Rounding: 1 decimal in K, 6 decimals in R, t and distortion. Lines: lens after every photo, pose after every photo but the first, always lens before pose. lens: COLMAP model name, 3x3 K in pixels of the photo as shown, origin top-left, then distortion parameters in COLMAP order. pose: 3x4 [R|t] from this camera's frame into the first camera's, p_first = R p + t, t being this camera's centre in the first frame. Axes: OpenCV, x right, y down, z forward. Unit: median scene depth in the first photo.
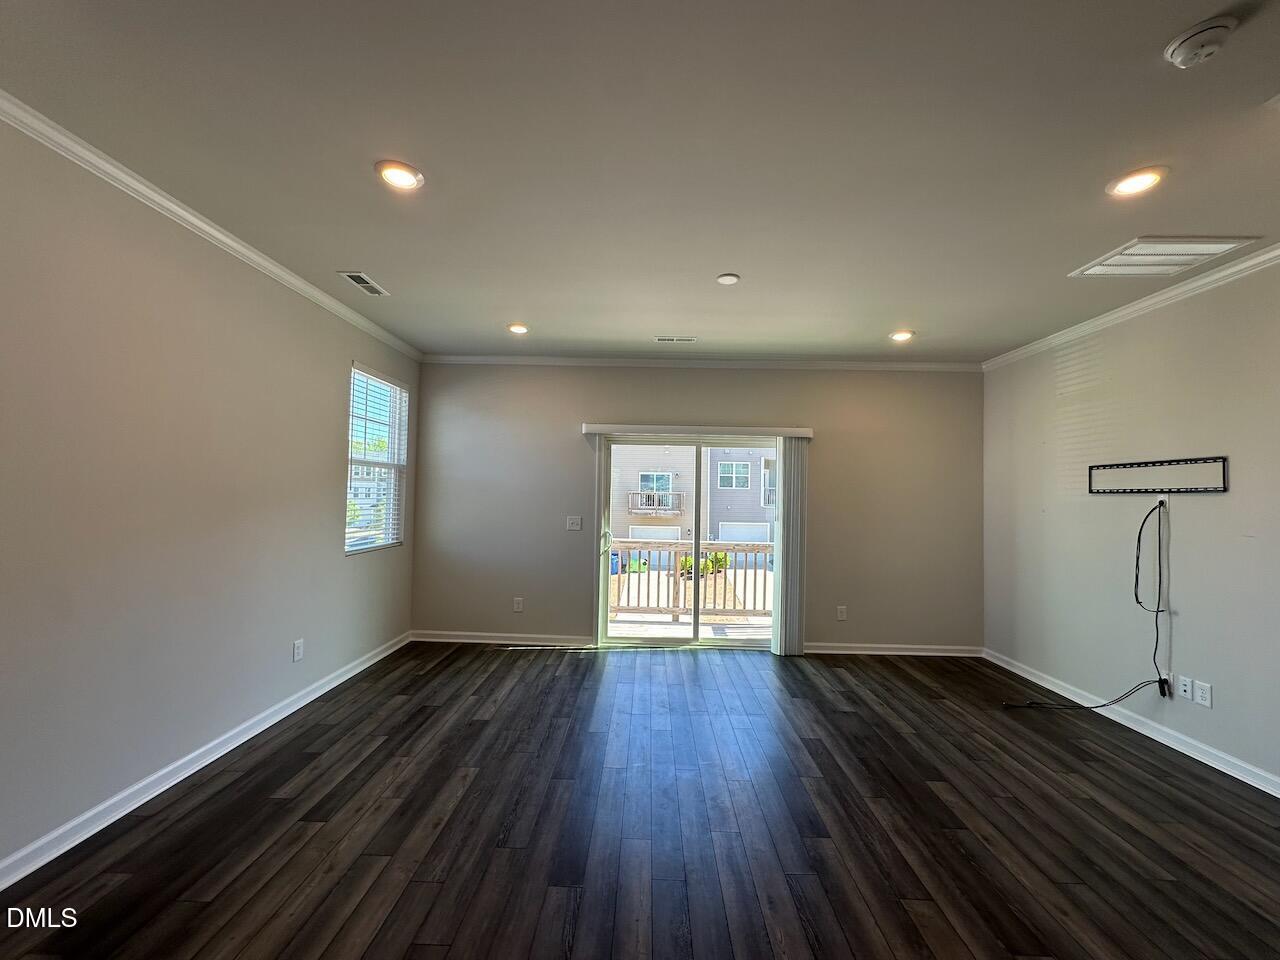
lens RADIAL K [[507.9, 0, 637.2], [0, 507.9, 485.8], [0, 0, 1]] dist [0.000595, 0.000123]
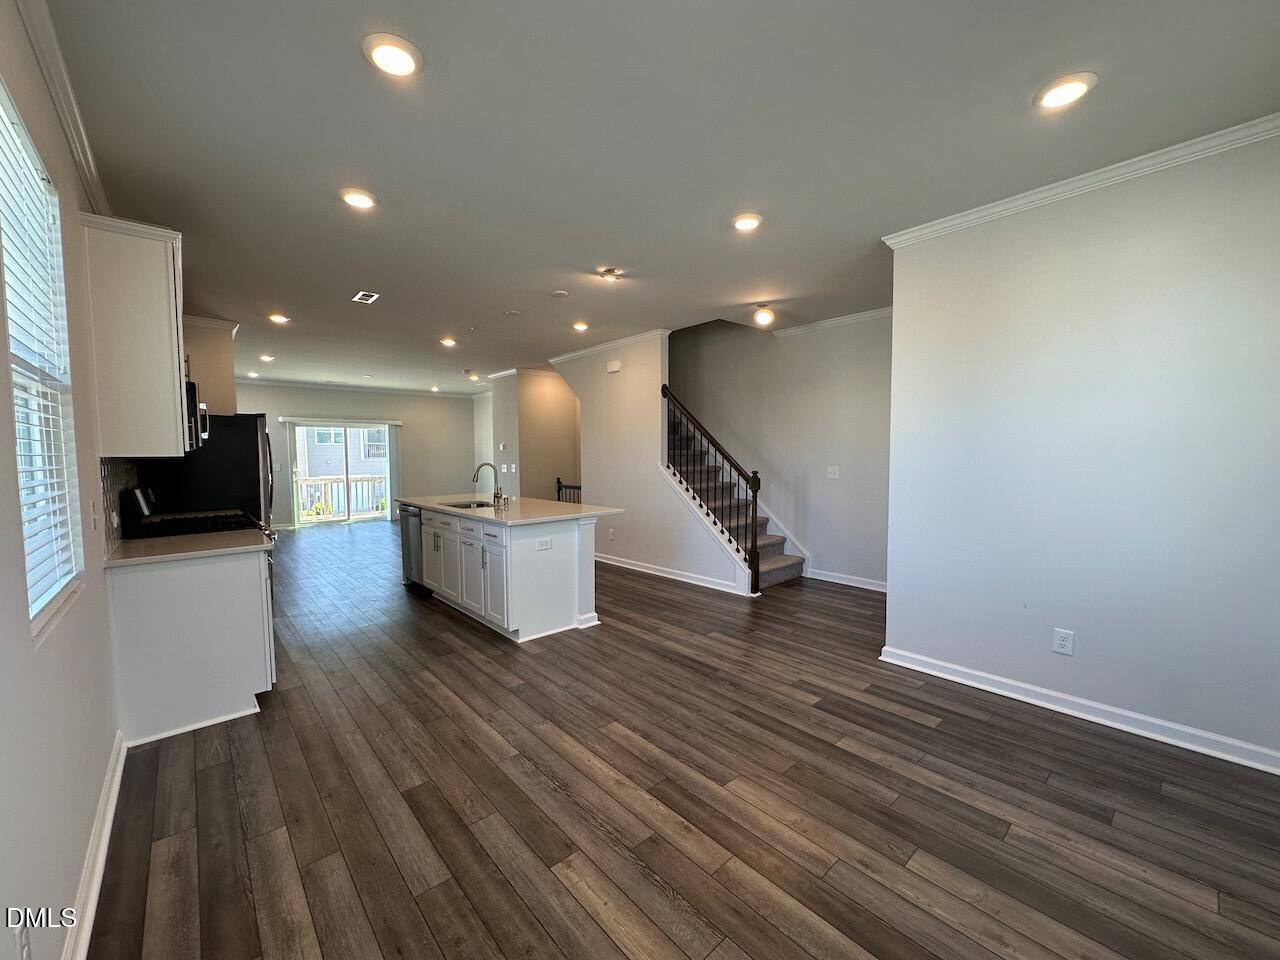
lens RADIAL K [[507.9, 0, 637.2], [0, 507.9, 485.8], [0, 0, 1]] dist [0.000595, 0.000123]
pose [[0.730564, -0.073197, 0.678910, -0.442825], [0.009026, 0.995186, 0.097584, -0.035234], [-0.682784, -0.065164, 0.727708, -1.371312]]
